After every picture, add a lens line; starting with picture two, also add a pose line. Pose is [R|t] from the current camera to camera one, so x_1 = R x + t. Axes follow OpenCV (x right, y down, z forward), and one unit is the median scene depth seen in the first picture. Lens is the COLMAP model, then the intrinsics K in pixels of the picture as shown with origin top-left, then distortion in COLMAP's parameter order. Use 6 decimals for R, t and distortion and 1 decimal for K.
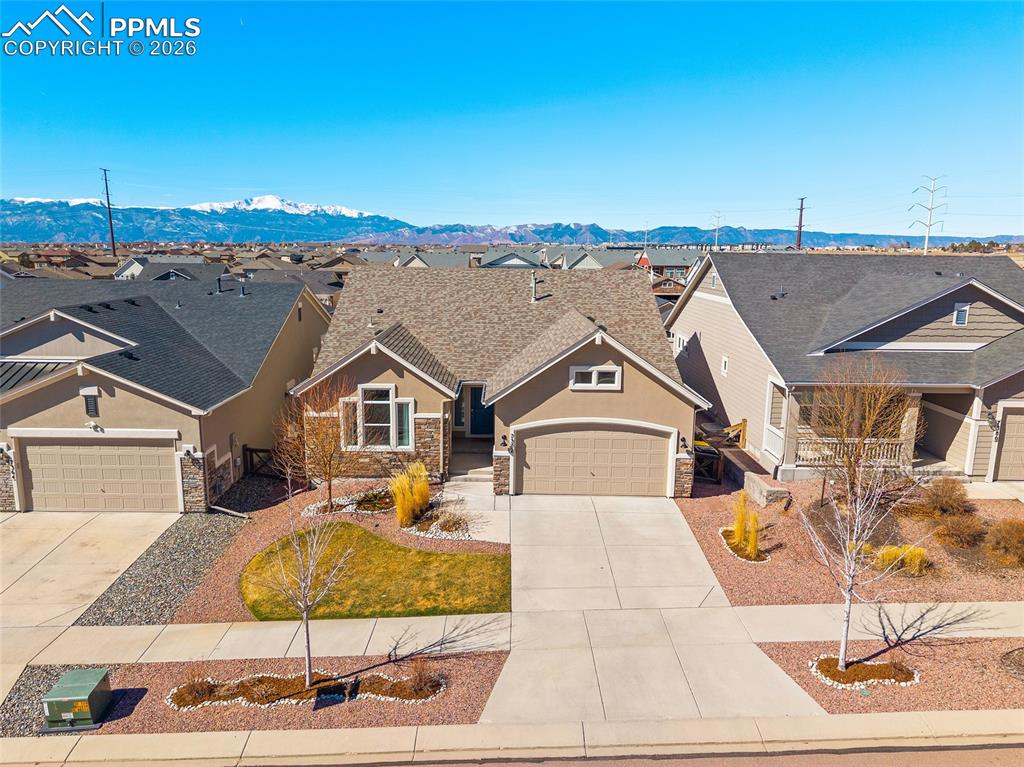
lens RADIAL K [[710.9, 0, 512.0], [0, 710.9, 383.5], [0, 0, 1]] dist [0.054342, -0.067530]
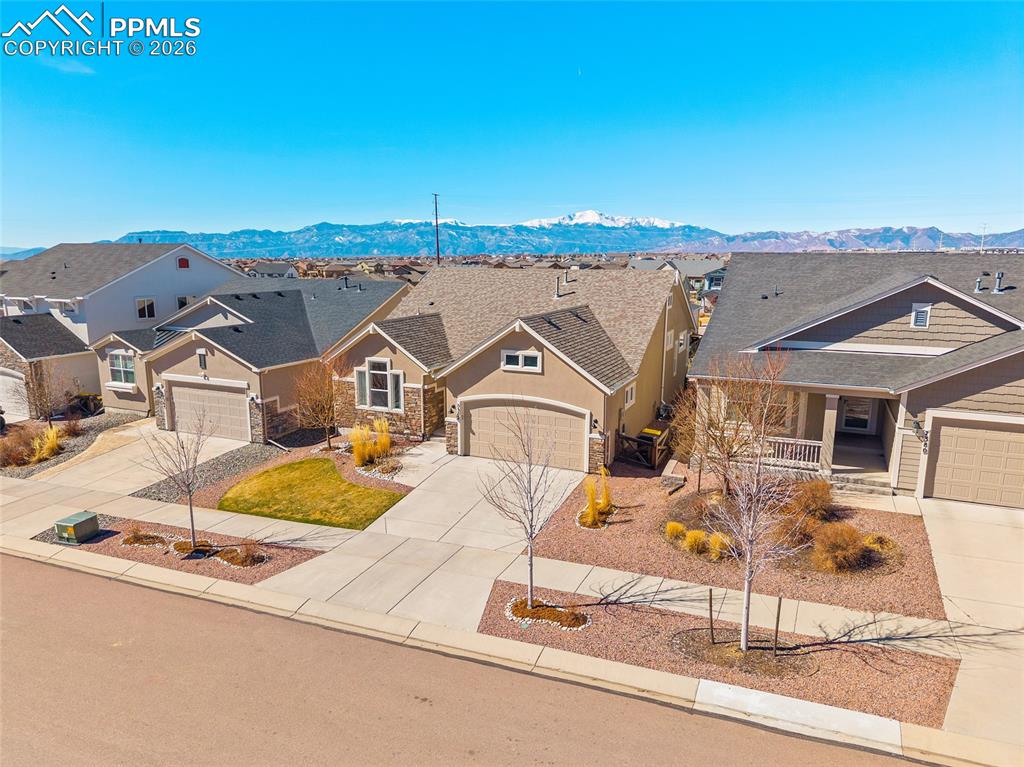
lens RADIAL K [[679.7, 0, 512.0], [0, 679.7, 383.5], [0, 0, 1]] dist [0.061487, -0.085875]
pose [[0.910400, 0.066368, -0.408371, 0.544069], [-0.068231, 0.997619, 0.010020, 0.018335], [0.408064, 0.018741, 0.912761, -0.014447]]
